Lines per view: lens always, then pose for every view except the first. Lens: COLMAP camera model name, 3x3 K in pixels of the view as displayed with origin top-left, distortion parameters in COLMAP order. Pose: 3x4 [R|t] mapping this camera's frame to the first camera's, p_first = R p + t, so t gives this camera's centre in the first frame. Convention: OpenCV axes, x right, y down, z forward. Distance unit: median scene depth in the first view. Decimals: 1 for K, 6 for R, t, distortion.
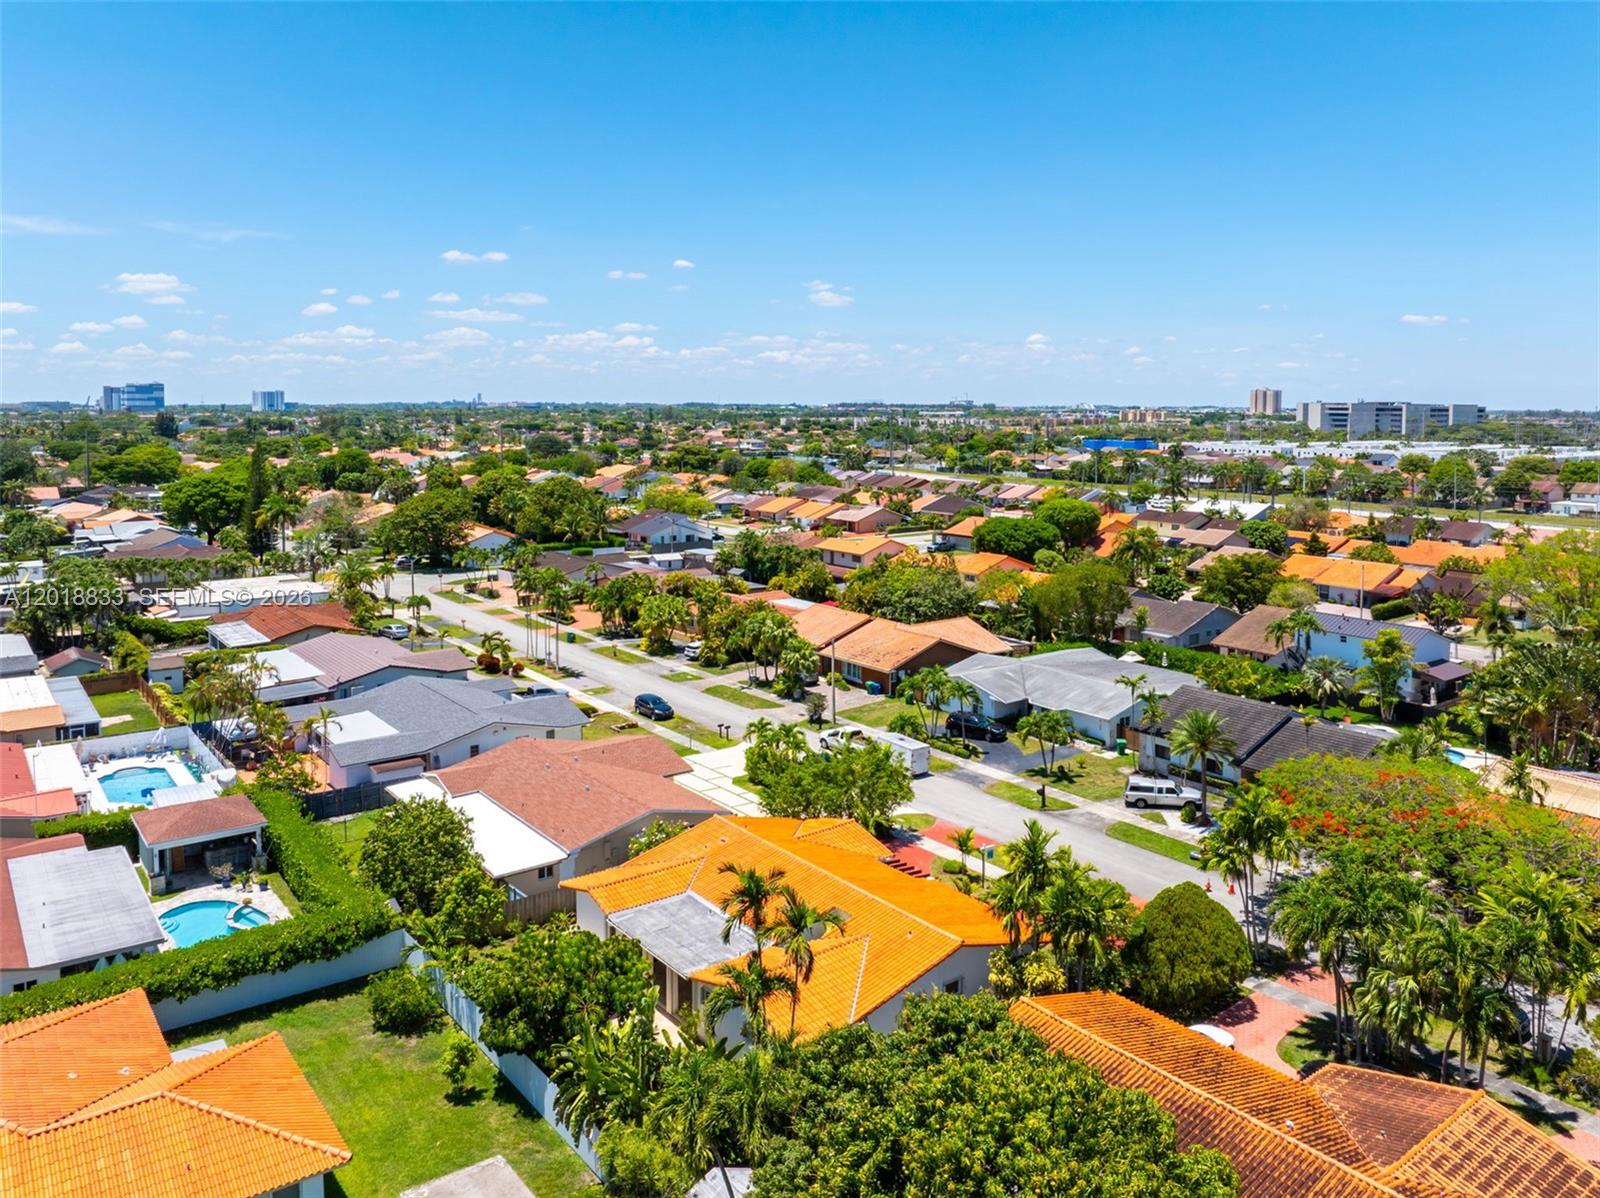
lens RADIAL K [[1177.4, 0, 800.0], [0, 1177.4, 599.0], [0, 0, 1]] dist [-0.084168, 0.000738]
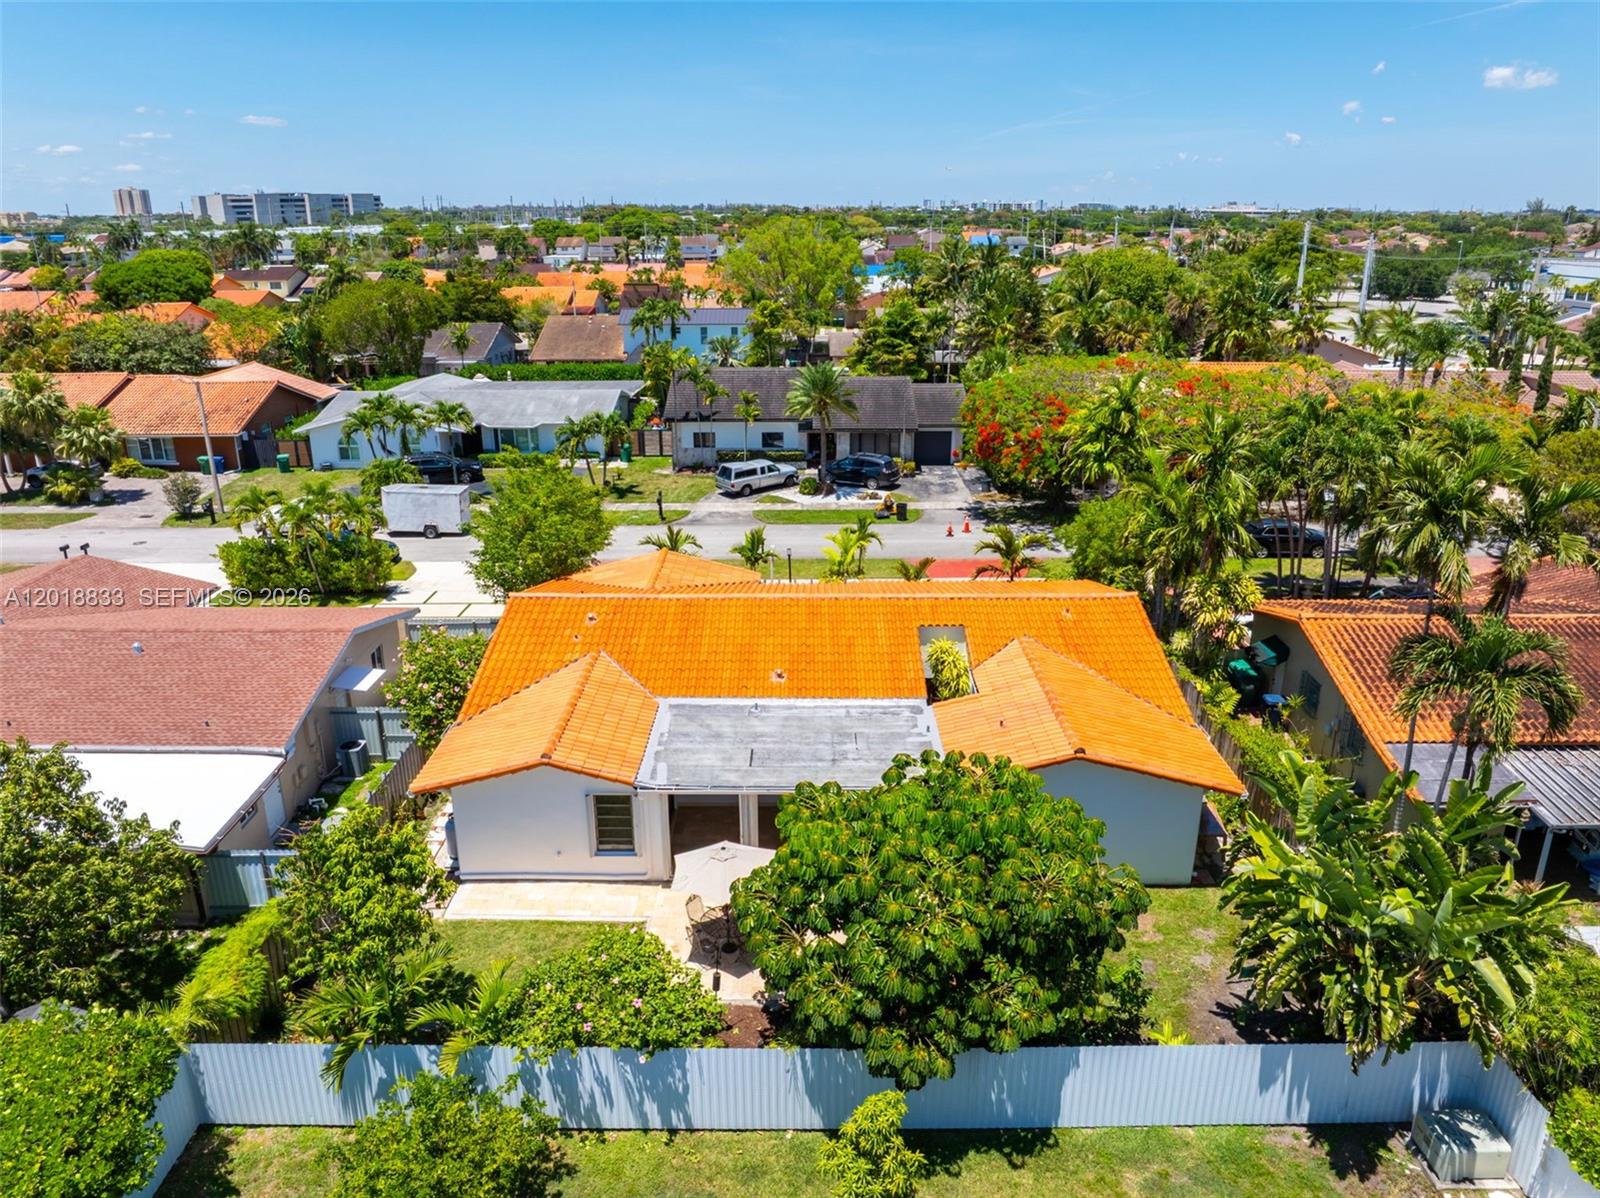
lens RADIAL K [[1126.2, 0, 805.4], [0, 1126.2, 597.5], [0, 0, 1]] dist [-0.036540, 0.003253]
pose [[0.613975, -0.267823, 0.742499, -0.058366], [0.139248, 0.962674, 0.232096, 0.012427], [-0.776945, -0.039110, 0.628352, 0.084380]]
